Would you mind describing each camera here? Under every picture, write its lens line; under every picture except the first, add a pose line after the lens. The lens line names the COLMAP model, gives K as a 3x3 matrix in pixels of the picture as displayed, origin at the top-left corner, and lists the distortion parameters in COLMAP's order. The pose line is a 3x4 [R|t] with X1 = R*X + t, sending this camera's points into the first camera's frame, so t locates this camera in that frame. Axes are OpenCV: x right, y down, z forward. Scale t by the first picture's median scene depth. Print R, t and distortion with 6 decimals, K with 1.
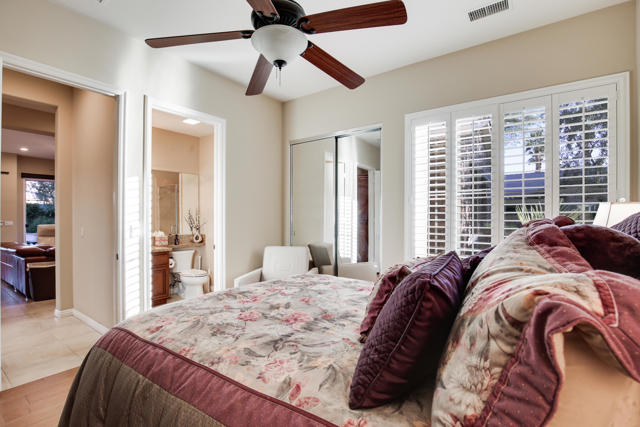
lens RADIAL K [[305.8, 0, 320.4], [0, 305.8, 219.7], [0, 0, 1]] dist [-0.030540, 0.000305]
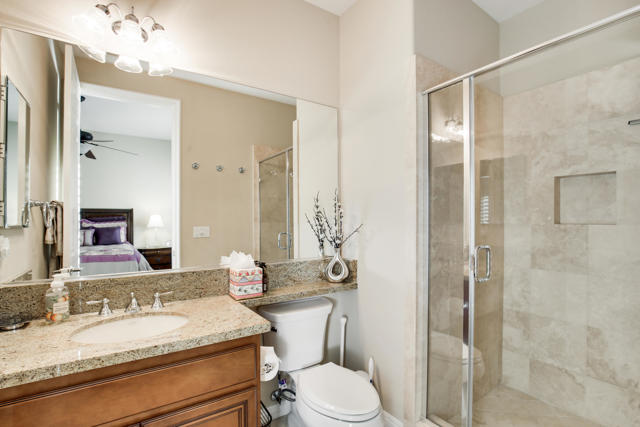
lens RADIAL K [[305.8, 0, 320.4], [0, 305.8, 219.7], [0, 0, 1]] dist [-0.030540, 0.000305]
pose [[0.941005, -0.000111, -0.338393, -0.293671], [-0.001513, 0.999989, -0.004535, -0.000358], [0.338389, 0.004779, 0.940994, 0.630947]]
